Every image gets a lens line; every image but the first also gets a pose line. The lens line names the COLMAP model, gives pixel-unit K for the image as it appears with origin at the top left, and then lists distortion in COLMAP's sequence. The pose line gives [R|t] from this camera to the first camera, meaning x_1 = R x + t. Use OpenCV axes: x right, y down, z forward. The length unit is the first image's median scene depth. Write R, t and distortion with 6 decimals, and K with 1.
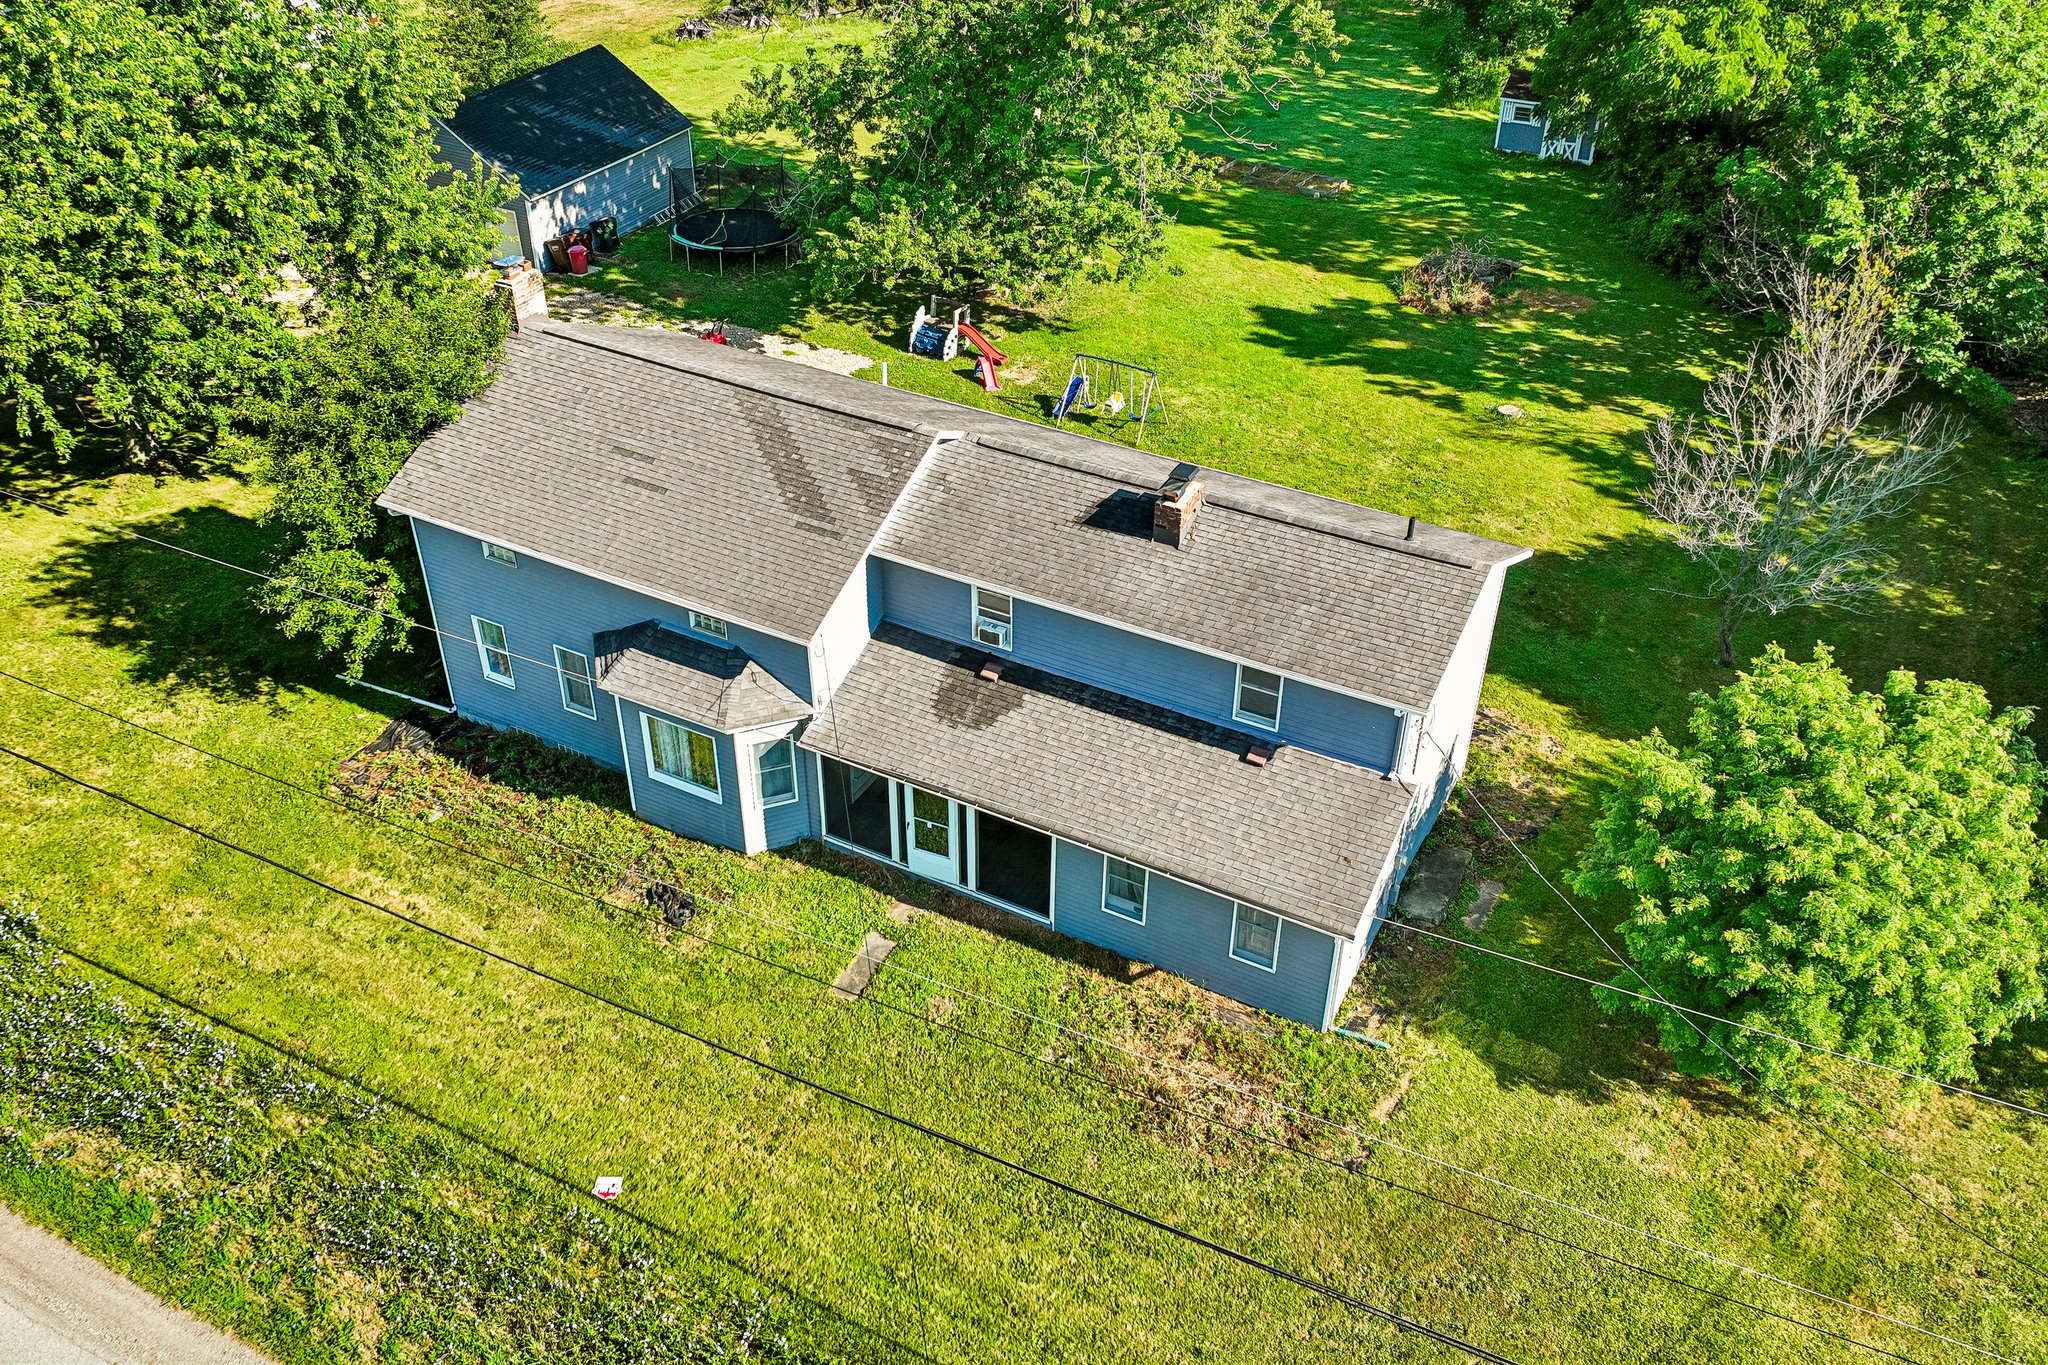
lens RADIAL K [[1713.2, 0, 1024.7], [0, 1713.2, 686.6], [0, 0, 1]] dist [-0.008878, 0.014535]
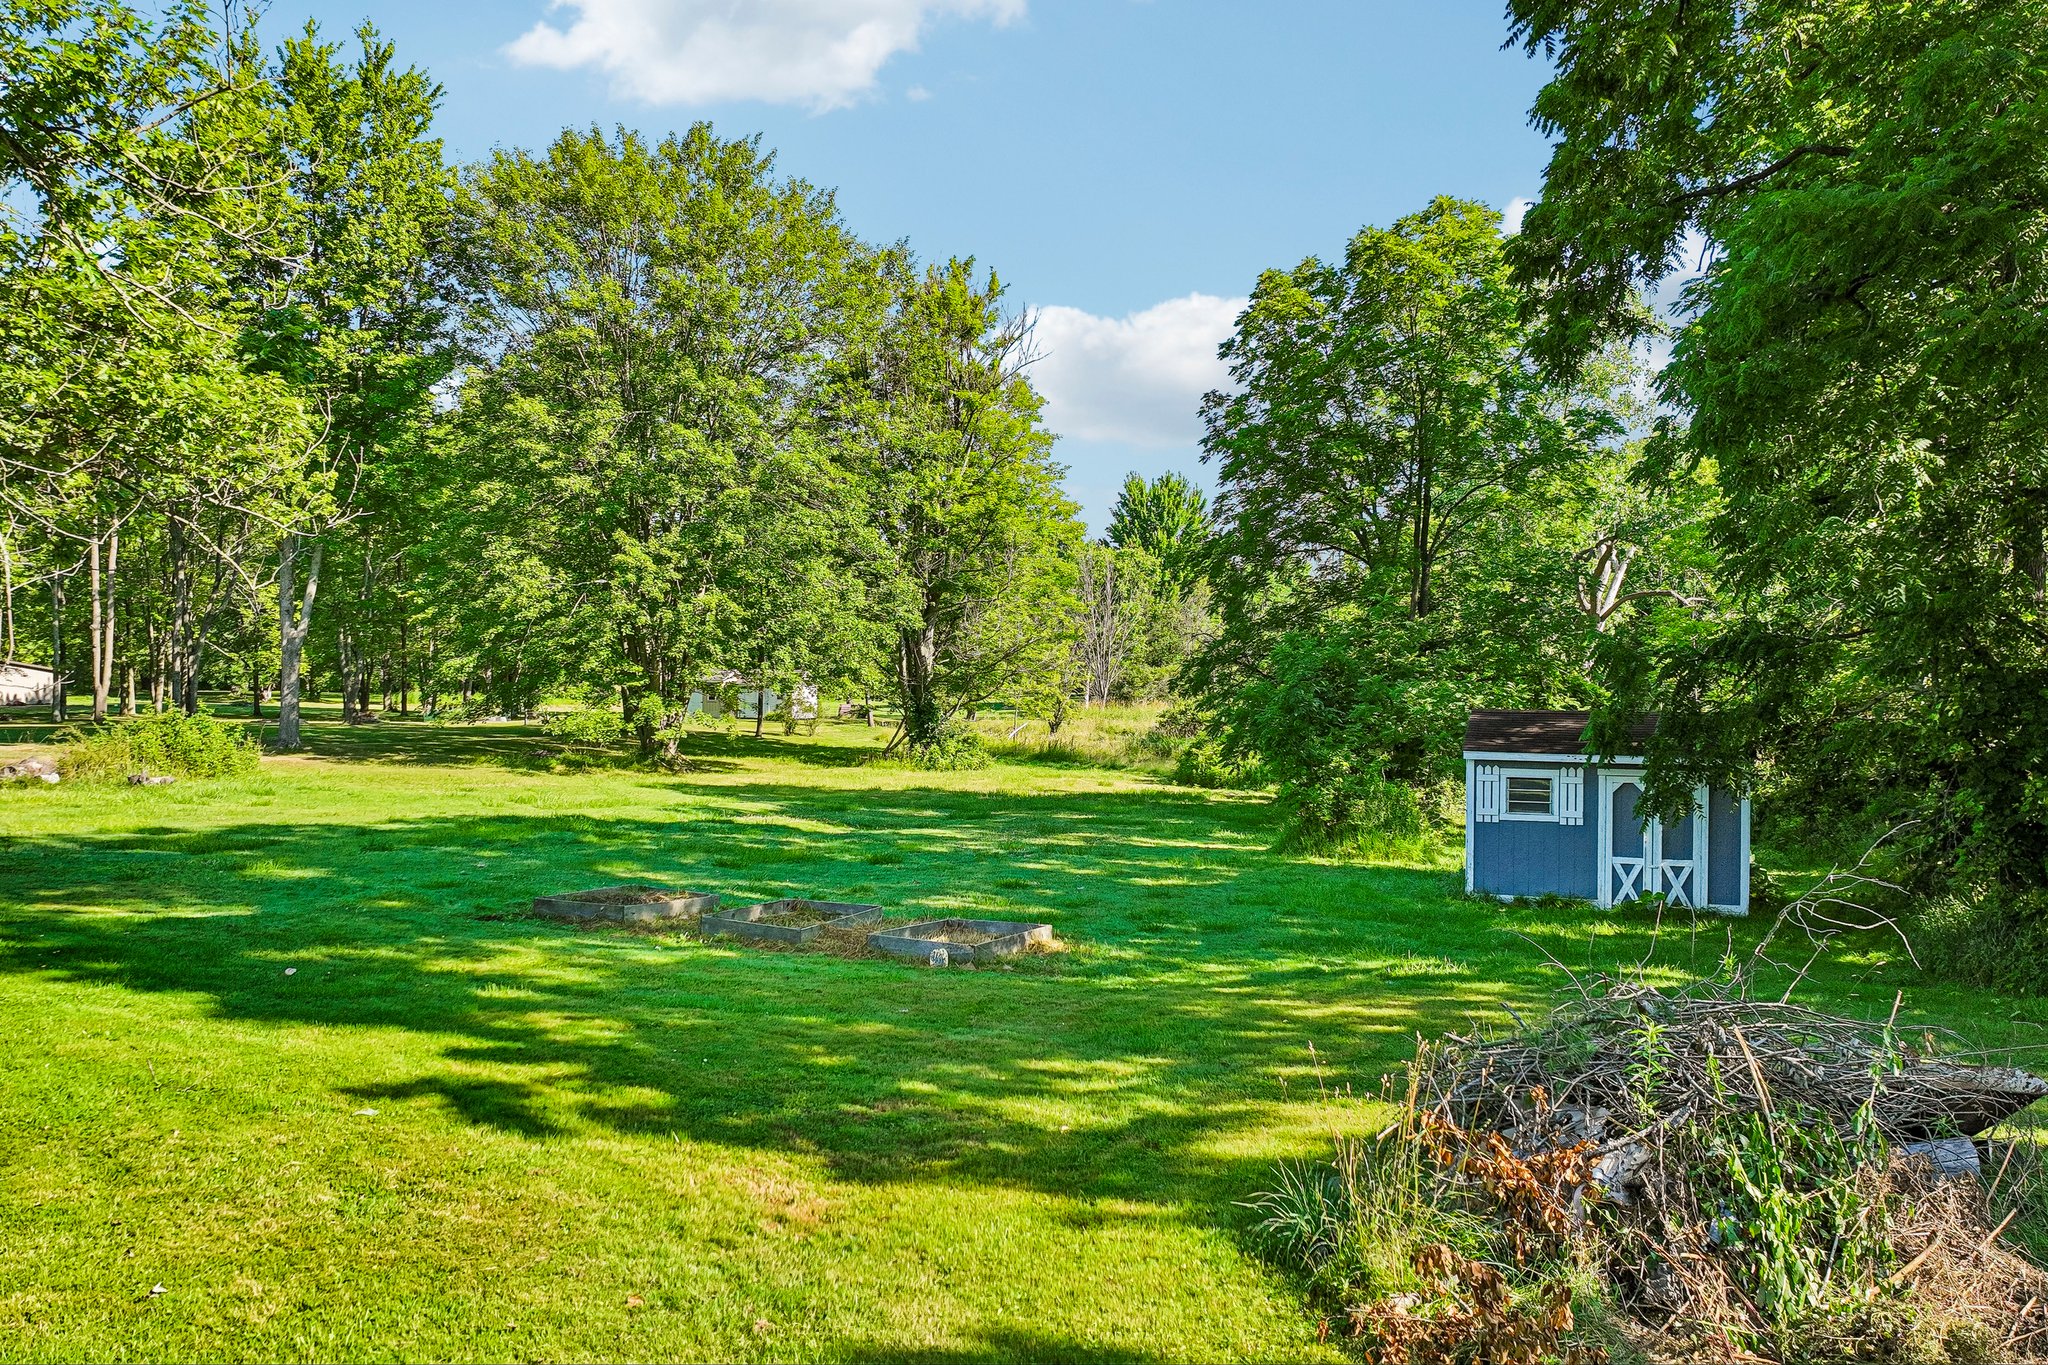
lens RADIAL K [[1713.2, 0, 1022.1], [0, 1713.2, 680.5], [0, 0, 1]] dist [-0.008878, 0.014535]
pose [[0.994414, -0.003633, 0.105485, 0.168790], [0.061915, 0.829467, -0.555114, -0.185077], [-0.085479, 0.558544, 0.825059, 0.816074]]
